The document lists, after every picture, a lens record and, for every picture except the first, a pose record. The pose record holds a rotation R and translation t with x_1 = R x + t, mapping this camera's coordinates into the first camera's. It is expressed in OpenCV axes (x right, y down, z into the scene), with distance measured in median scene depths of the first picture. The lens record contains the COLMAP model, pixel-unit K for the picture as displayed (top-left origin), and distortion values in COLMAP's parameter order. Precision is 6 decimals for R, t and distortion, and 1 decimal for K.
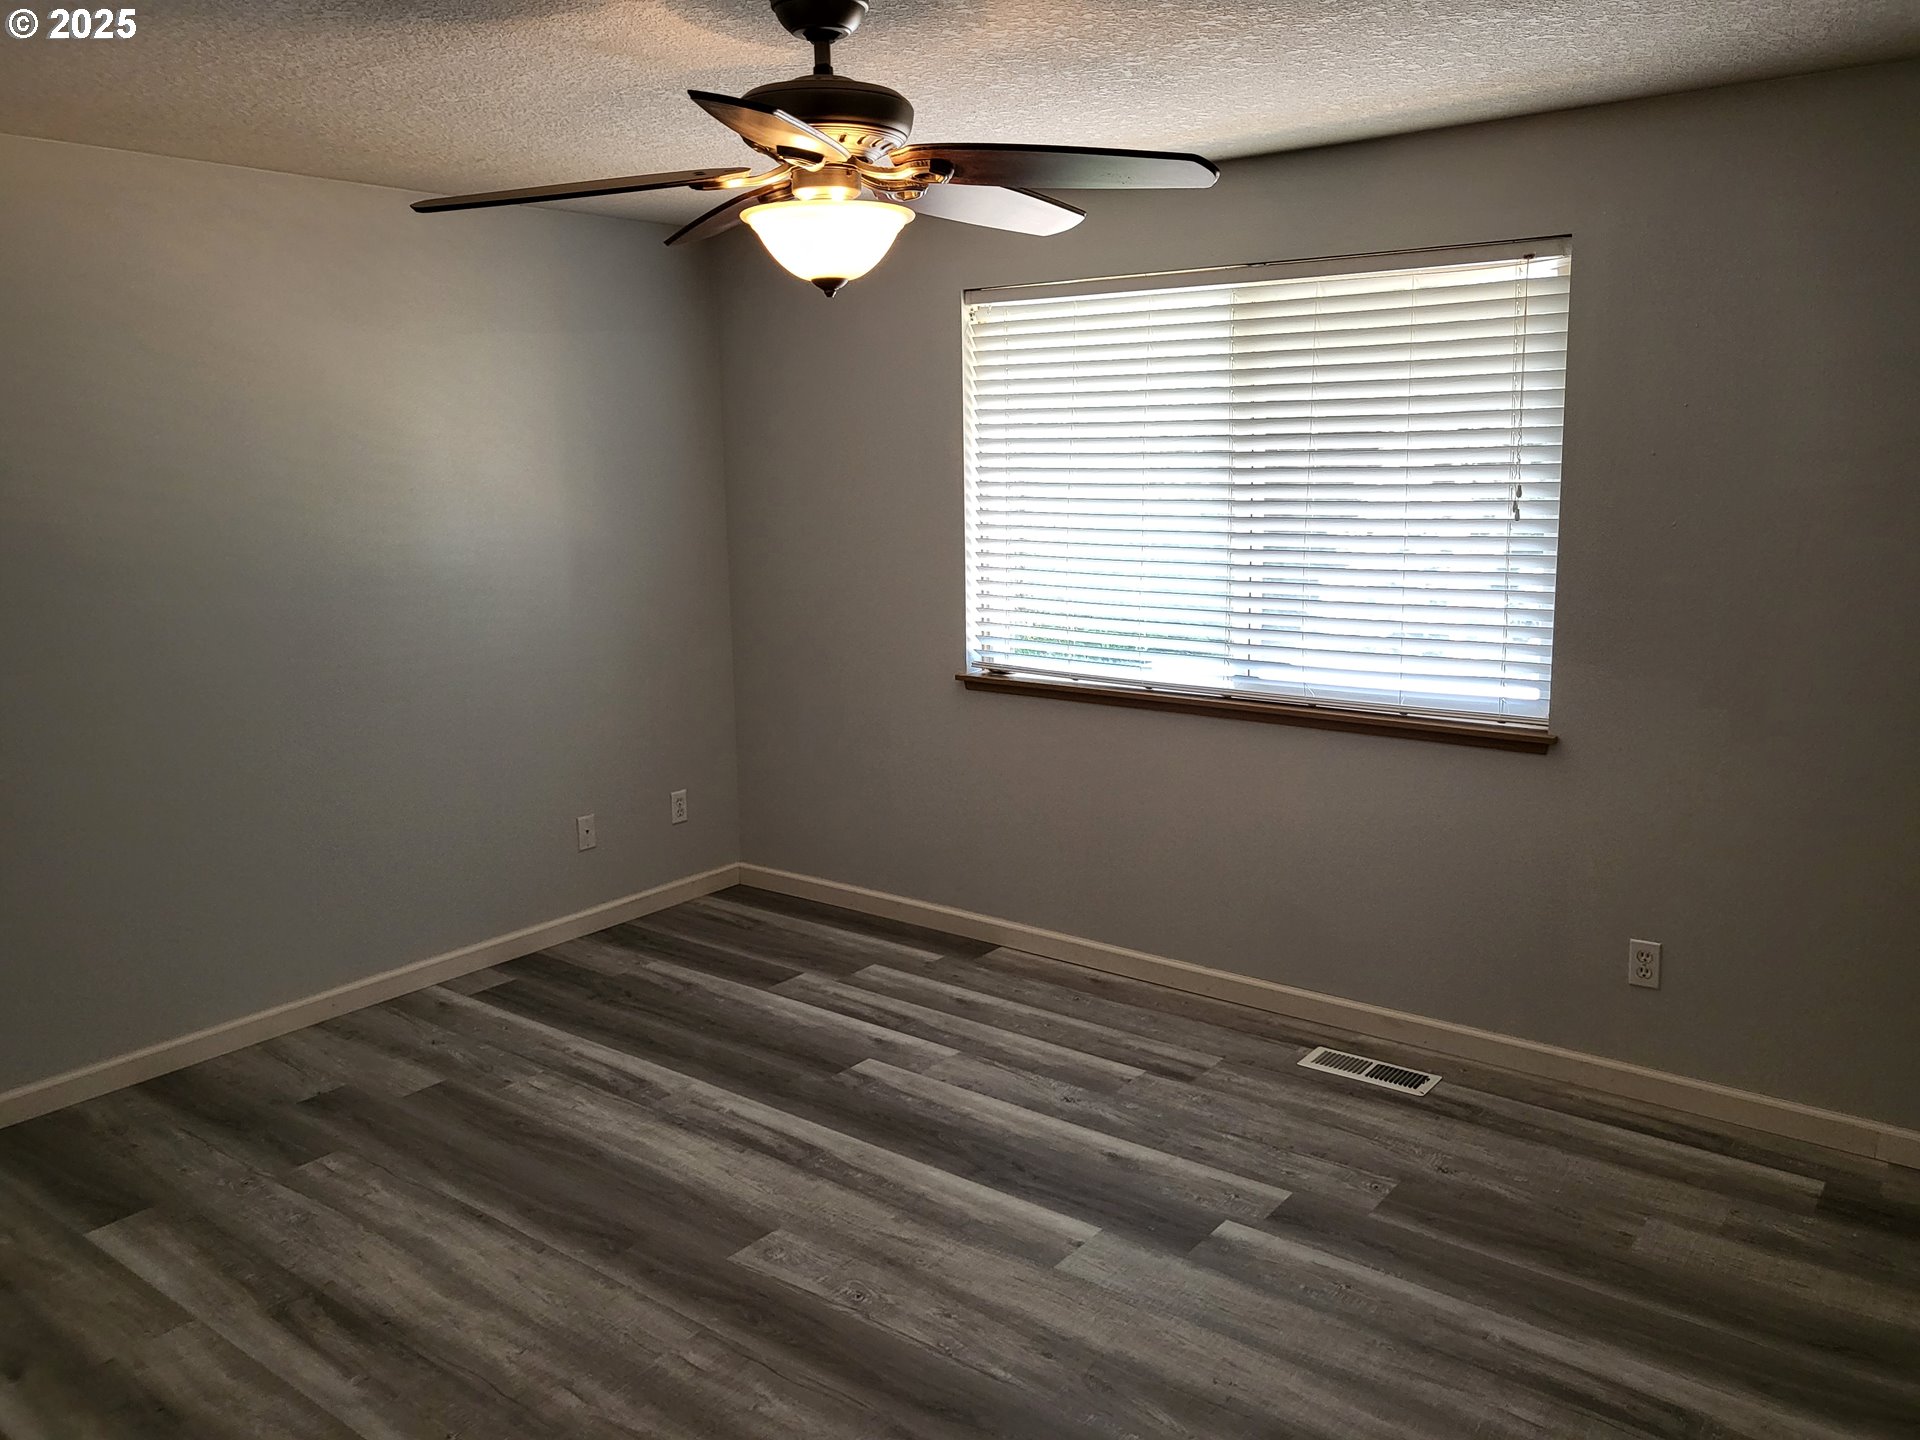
lens RADIAL K [[1486.5, 0, 966.5], [0, 1486.5, 725.4], [0, 0, 1]] dist [-0.059280, 0.025551]
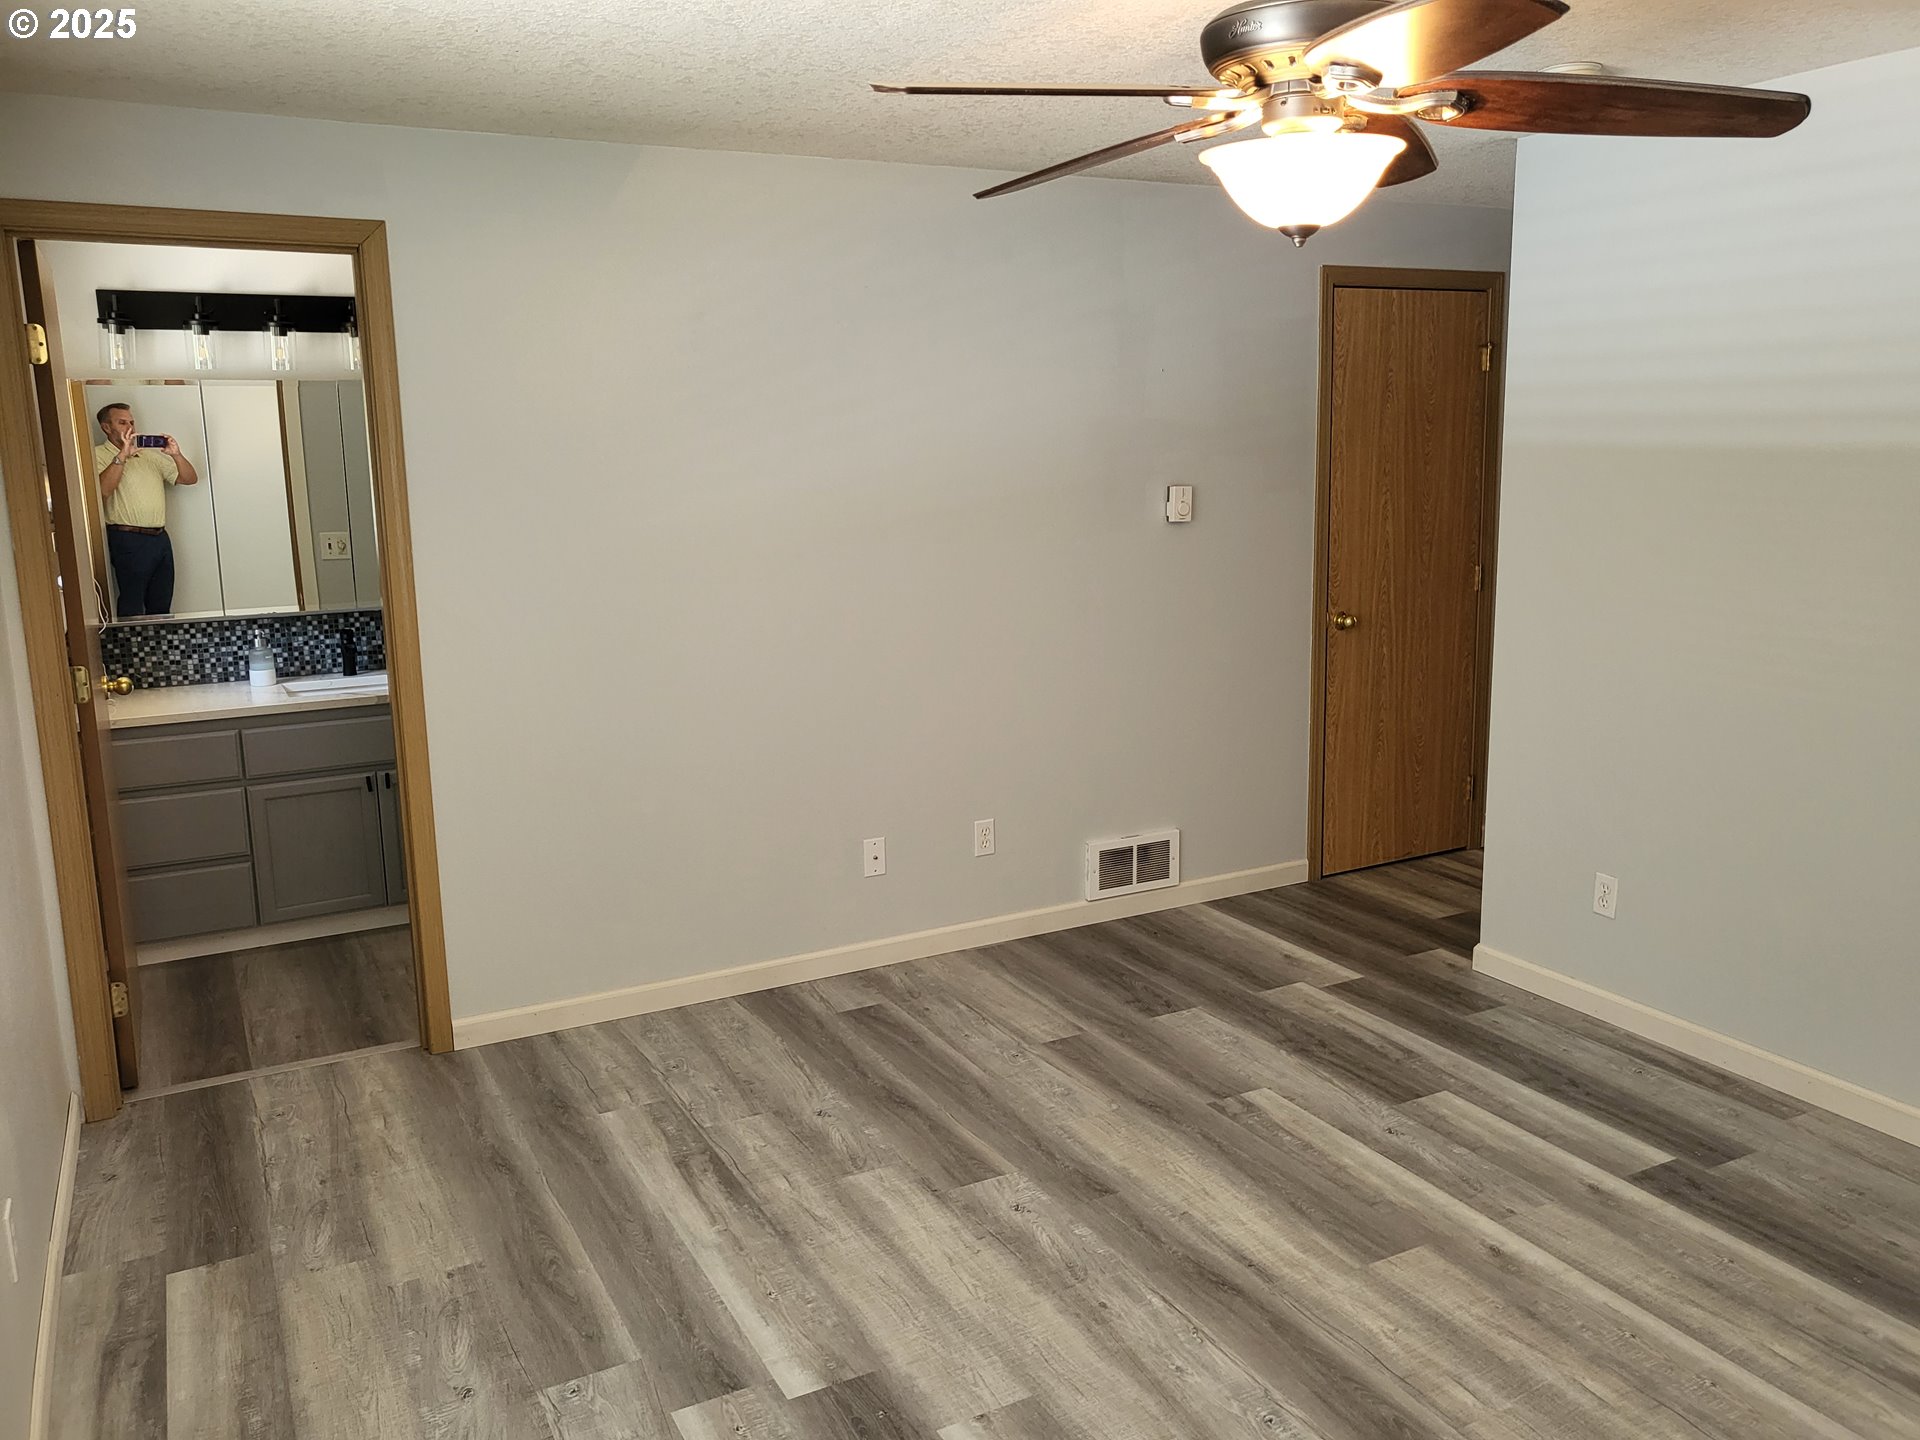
lens RADIAL K [[1486.5, 0, 953.2], [0, 1486.5, 715.4], [0, 0, 1]] dist [-0.059280, 0.025551]
pose [[-0.912544, -0.036450, 0.407352, -0.240680], [0.116636, 0.931463, 0.344635, -0.304788], [-0.391995, 0.362006, -0.845749, 1.679017]]
